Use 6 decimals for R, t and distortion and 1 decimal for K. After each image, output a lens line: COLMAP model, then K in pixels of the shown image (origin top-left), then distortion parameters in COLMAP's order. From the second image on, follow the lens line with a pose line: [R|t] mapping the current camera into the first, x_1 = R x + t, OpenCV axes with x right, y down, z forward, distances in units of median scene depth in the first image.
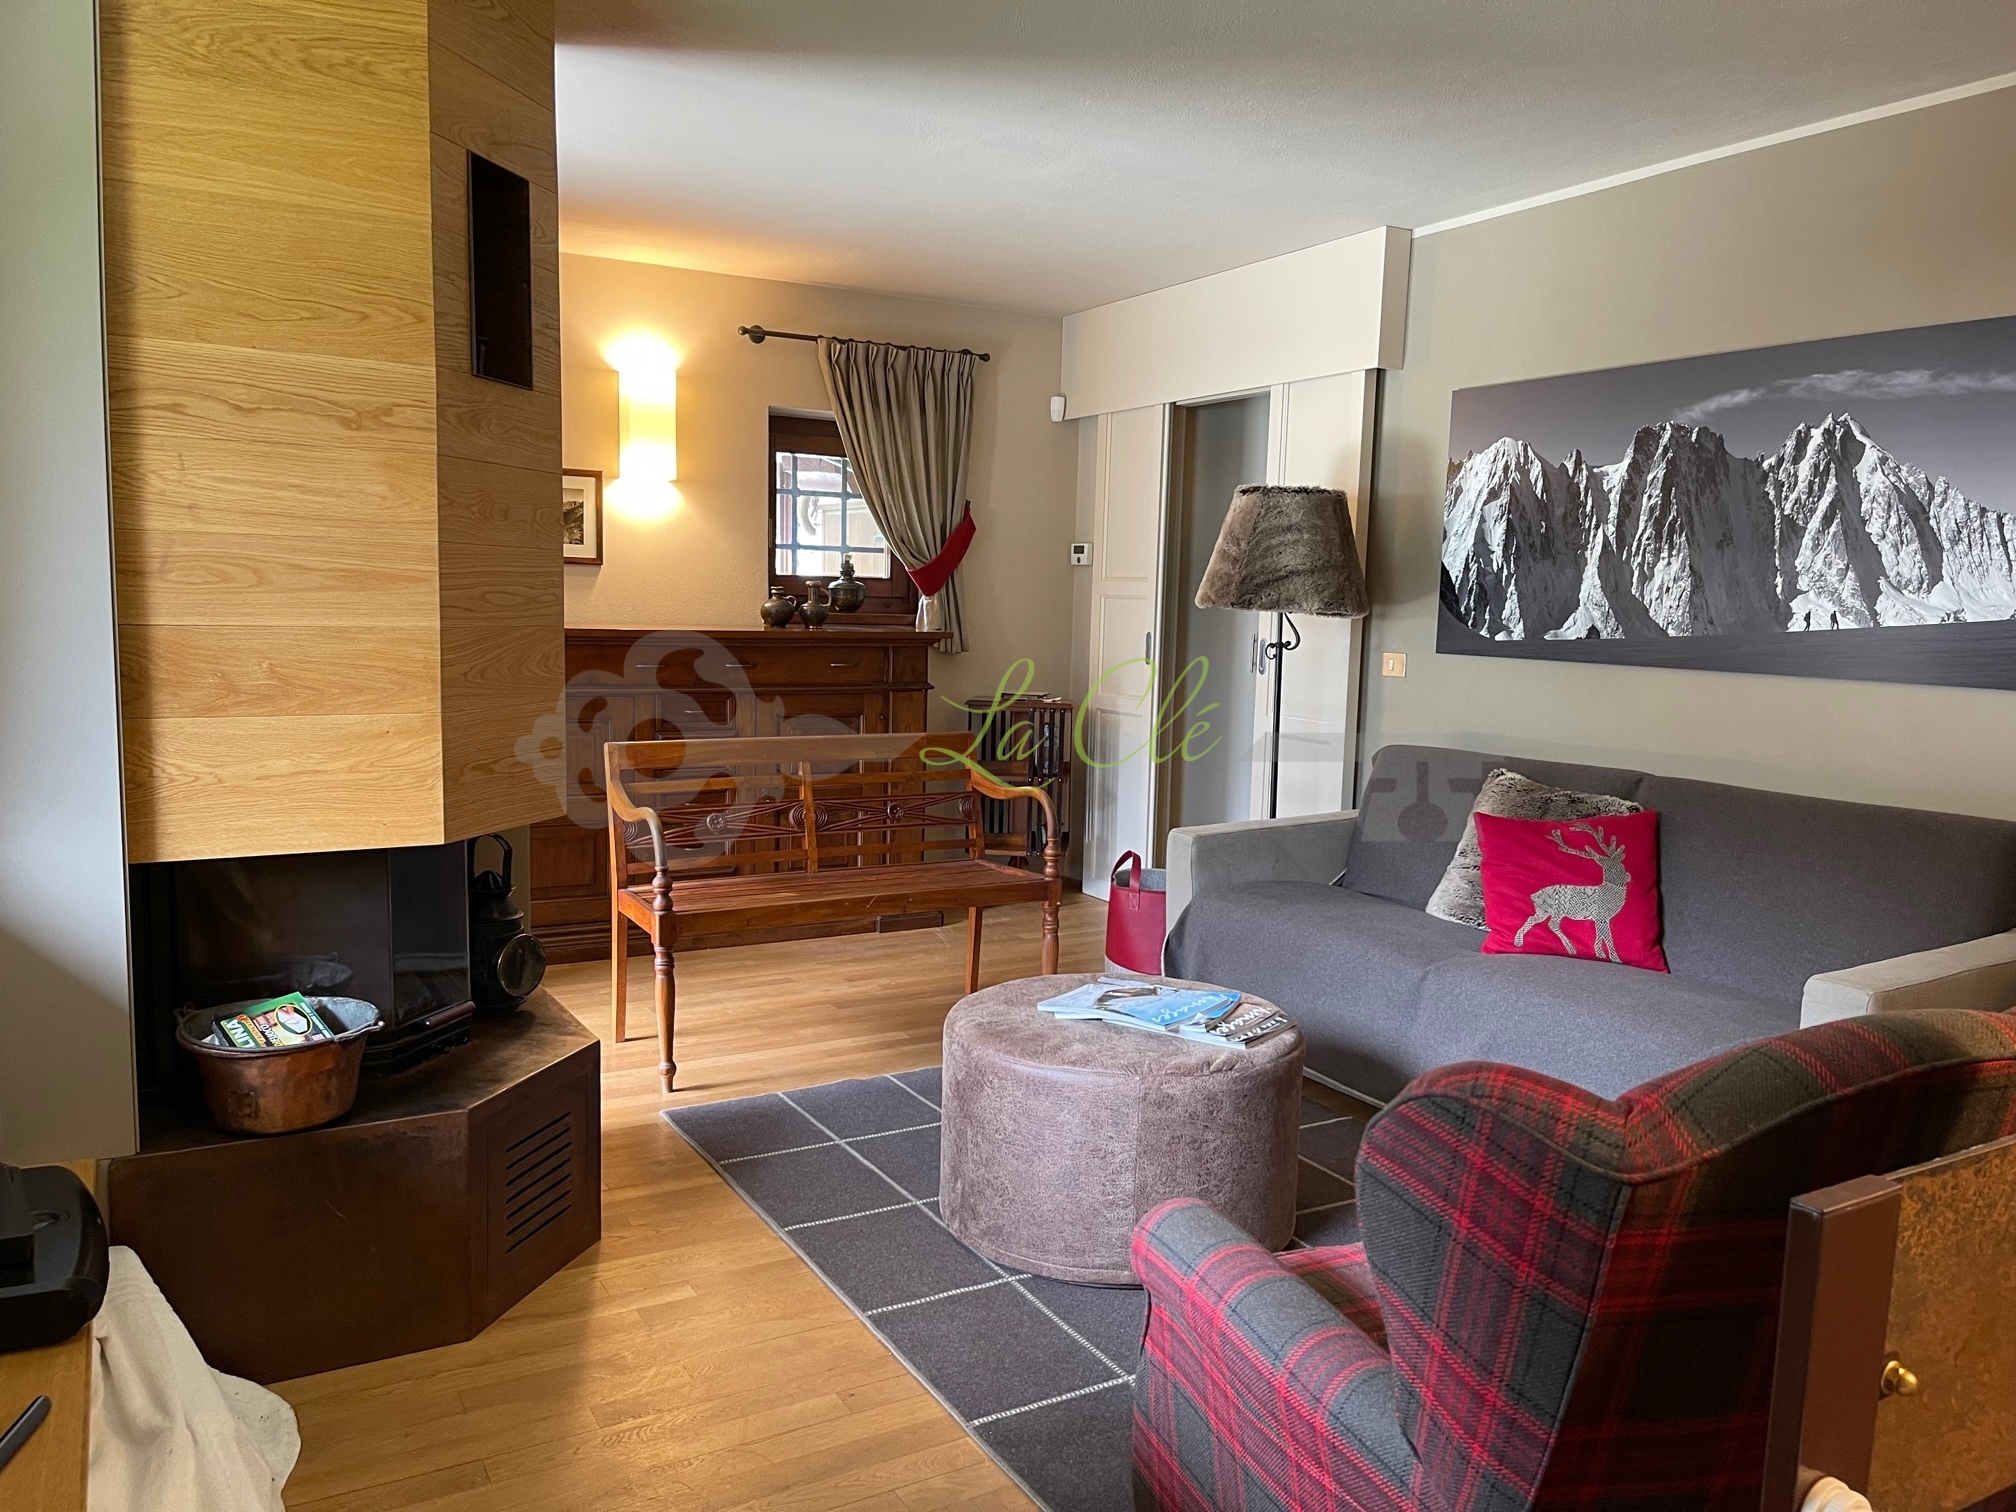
lens RADIAL K [[1510.7, 0, 1005.9], [0, 1510.7, 781.9], [0, 0, 1]] dist [0.009254, -0.007508]
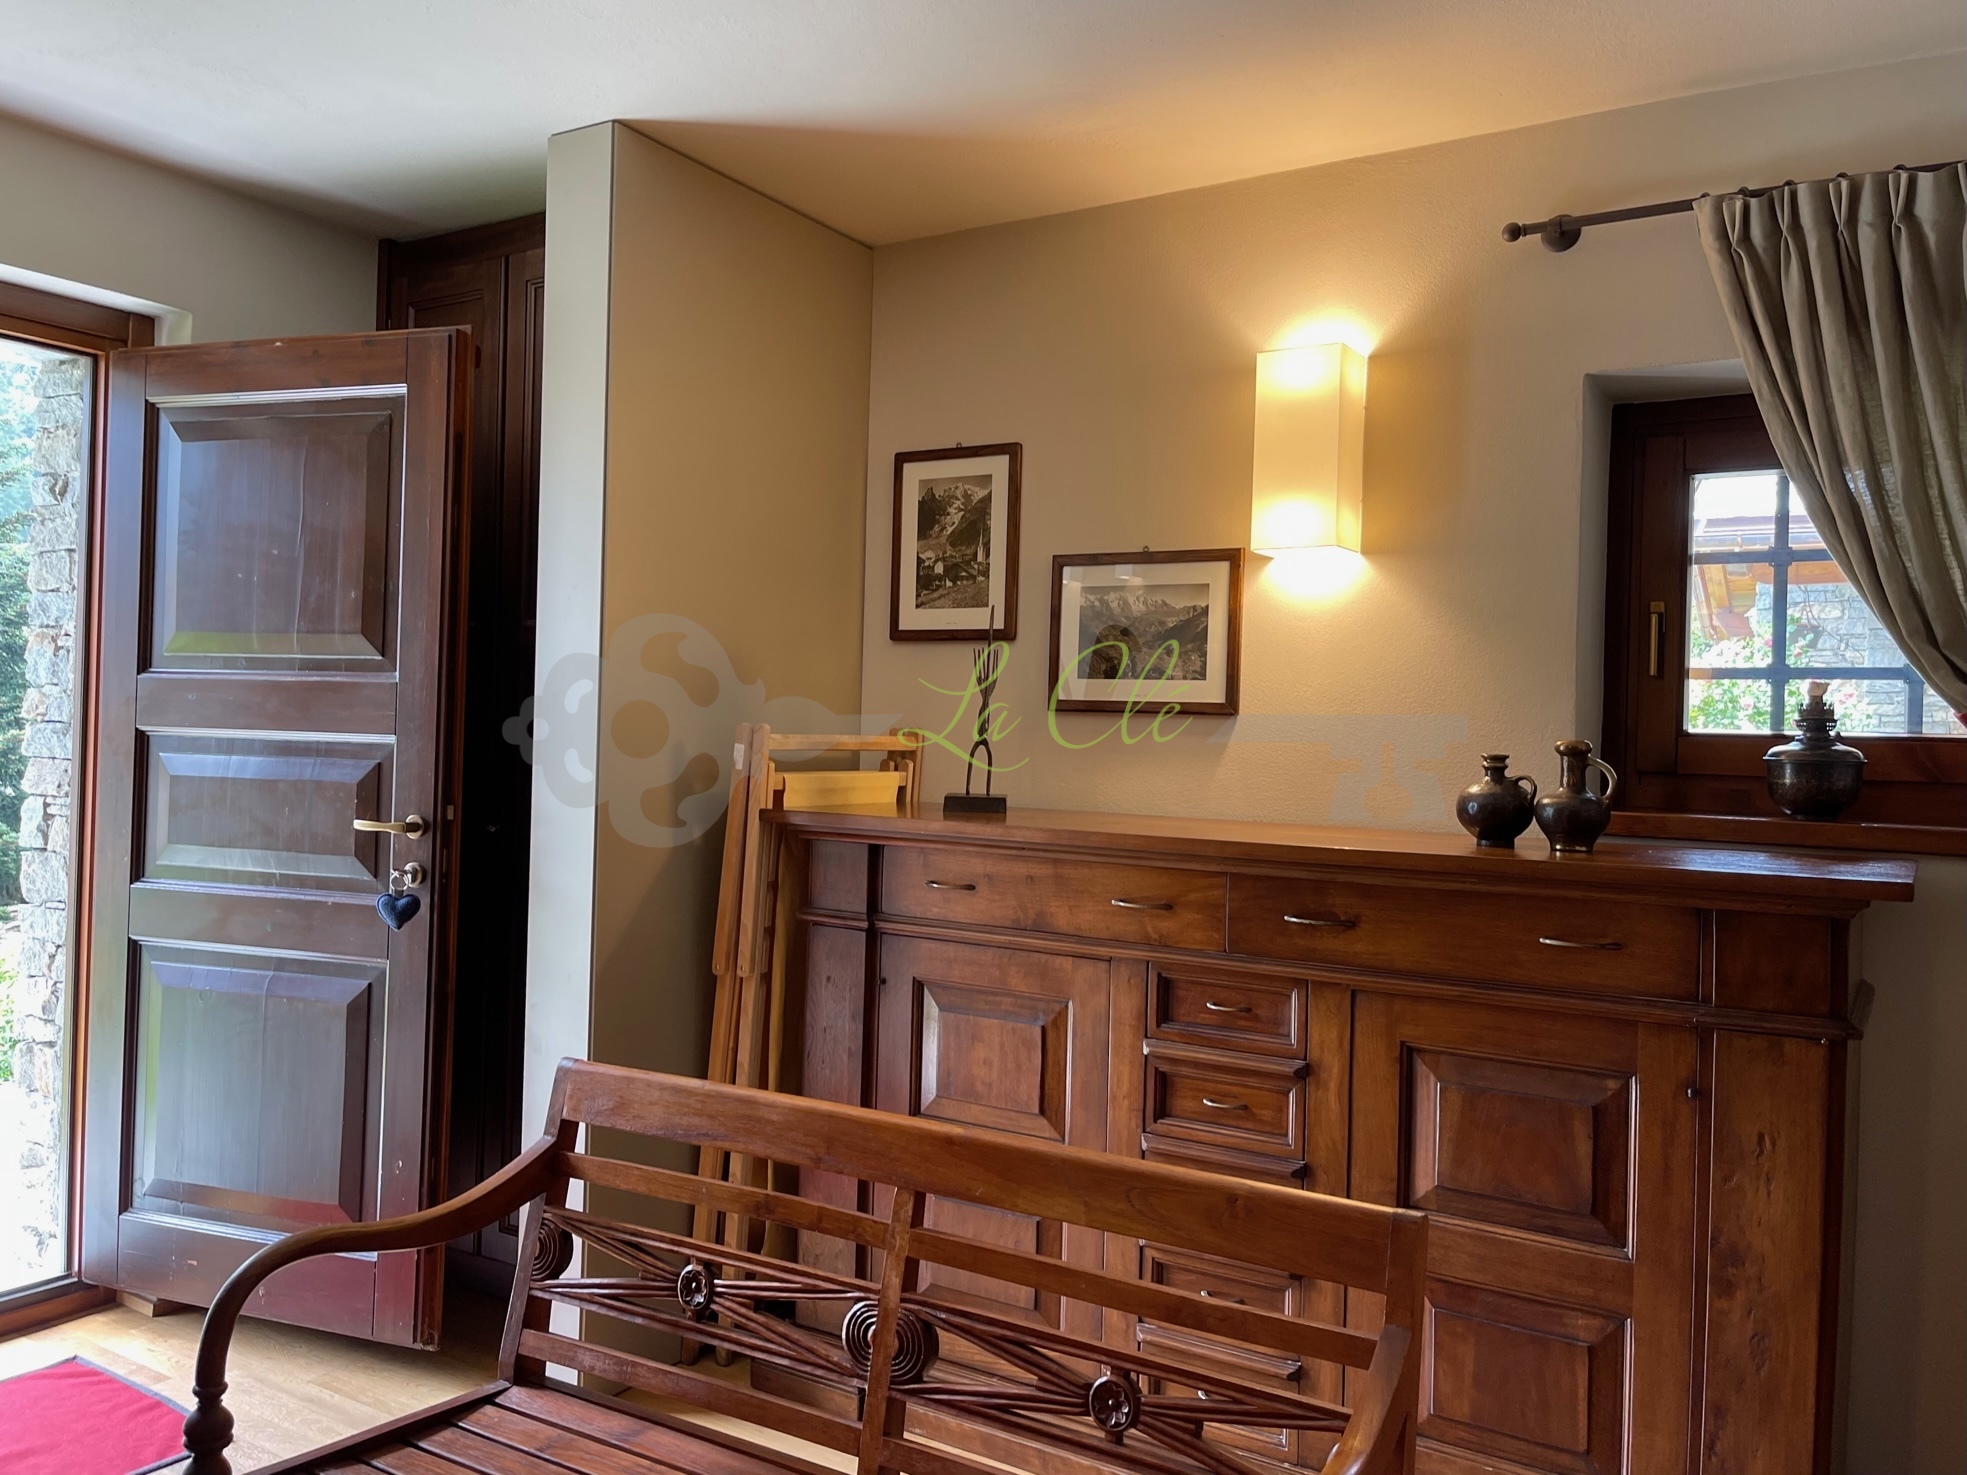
lens RADIAL K [[1516.8, 0, 965.1], [0, 1516.8, 739.8], [0, 0, 1]] dist [0.069600, -0.094938]
pose [[0.474084, -0.006560, -0.880455, 0.250260], [-0.124400, 0.989442, -0.074356, -0.114297], [0.871647, 0.144780, 0.468263, 0.925384]]
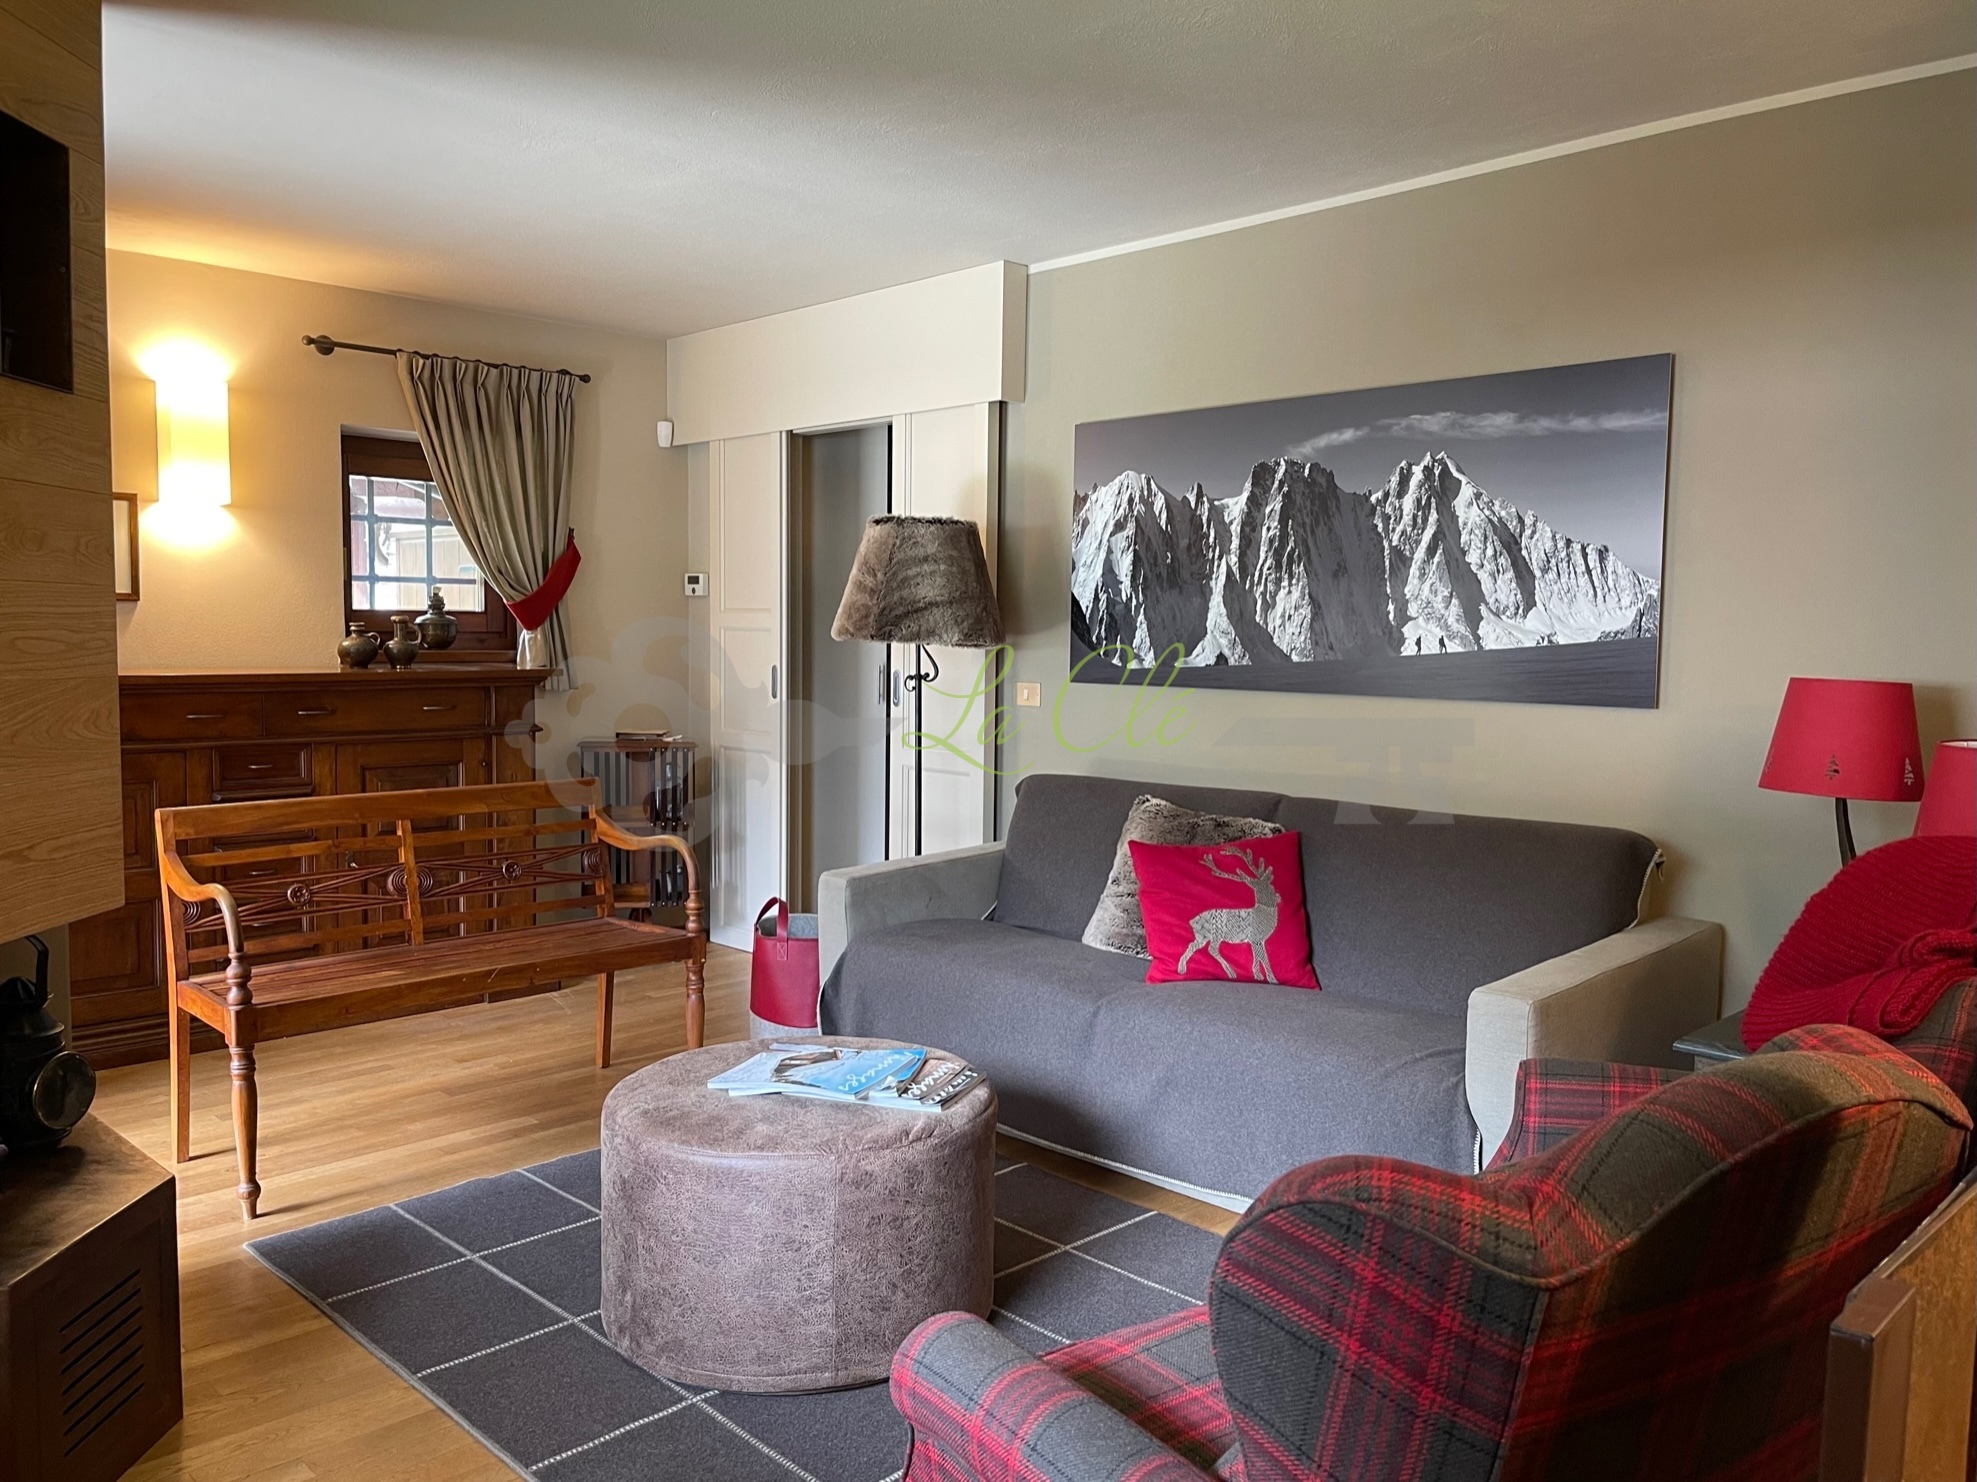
lens RADIAL K [[1510.5, 0, 995.2], [0, 1510.5, 740.7], [0, 0, 1]] dist [0.046678, -0.076985]
pose [[0.964932, -0.032378, 0.260496, -0.033346], [0.044361, 0.998204, -0.040251, -0.009563], [-0.258725, 0.050396, 0.964636, 0.053235]]
